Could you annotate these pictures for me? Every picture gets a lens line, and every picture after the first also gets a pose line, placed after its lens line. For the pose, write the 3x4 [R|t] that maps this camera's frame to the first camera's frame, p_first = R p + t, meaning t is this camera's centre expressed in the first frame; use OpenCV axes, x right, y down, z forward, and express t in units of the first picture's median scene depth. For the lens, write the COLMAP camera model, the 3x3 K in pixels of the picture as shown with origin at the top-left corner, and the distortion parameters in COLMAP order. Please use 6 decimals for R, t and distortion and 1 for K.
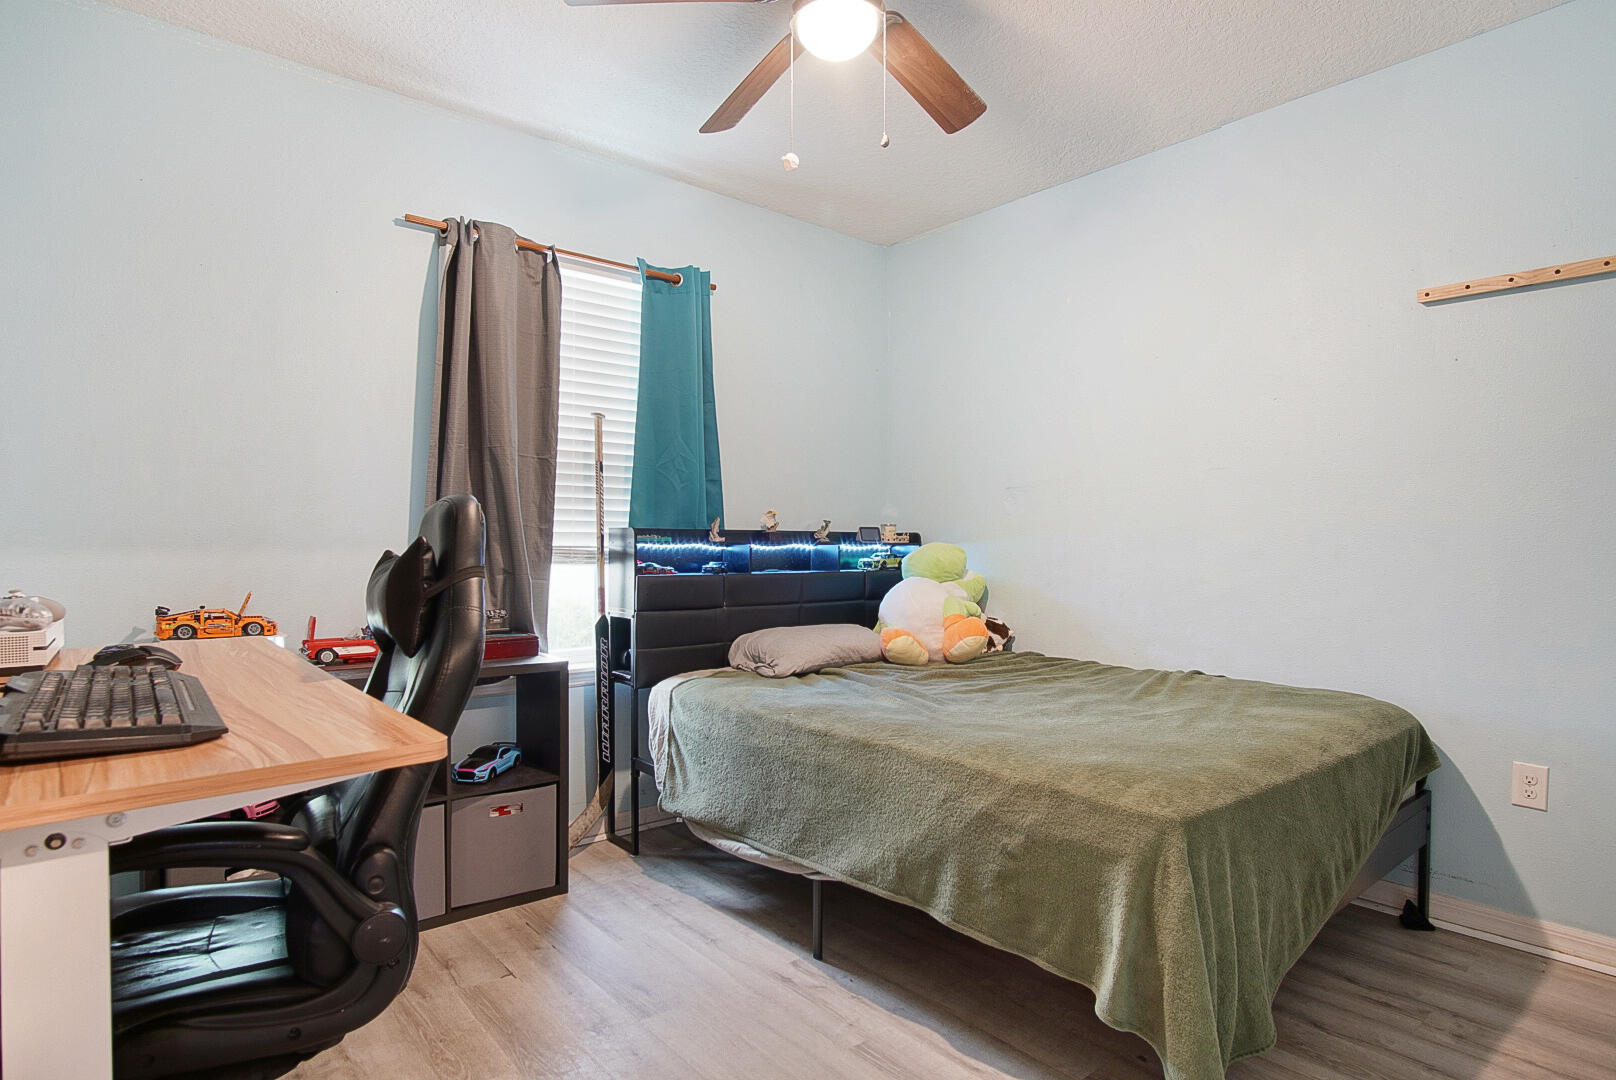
lens RADIAL K [[856.2, 0, 807.6], [0, 856.2, 542.0], [0, 0, 1]] dist [-0.034436, 0.007579]
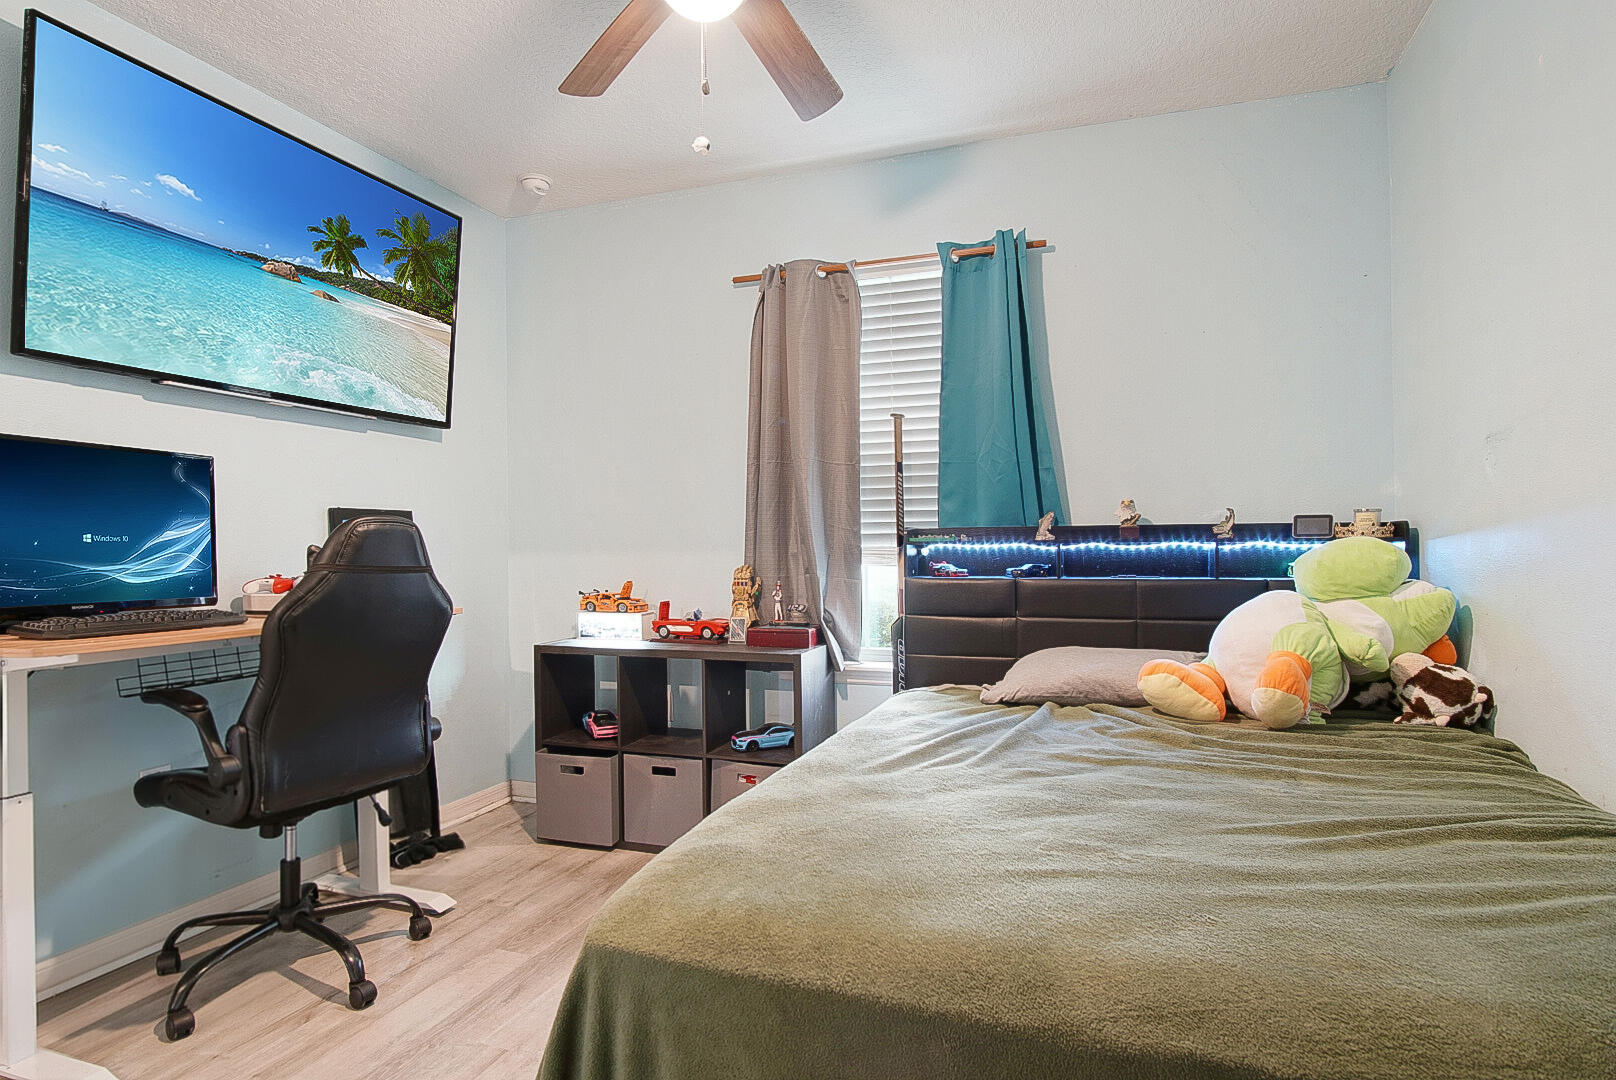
lens RADIAL K [[856.2, 0, 807.1], [0, 856.2, 543.7], [0, 0, 1]] dist [-0.034436, 0.007579]
pose [[0.505333, -0.010961, -0.862855, 0.534684], [0.012021, 0.999912, -0.005662, 0.005063], [0.862841, -0.007511, 0.505420, 0.385689]]
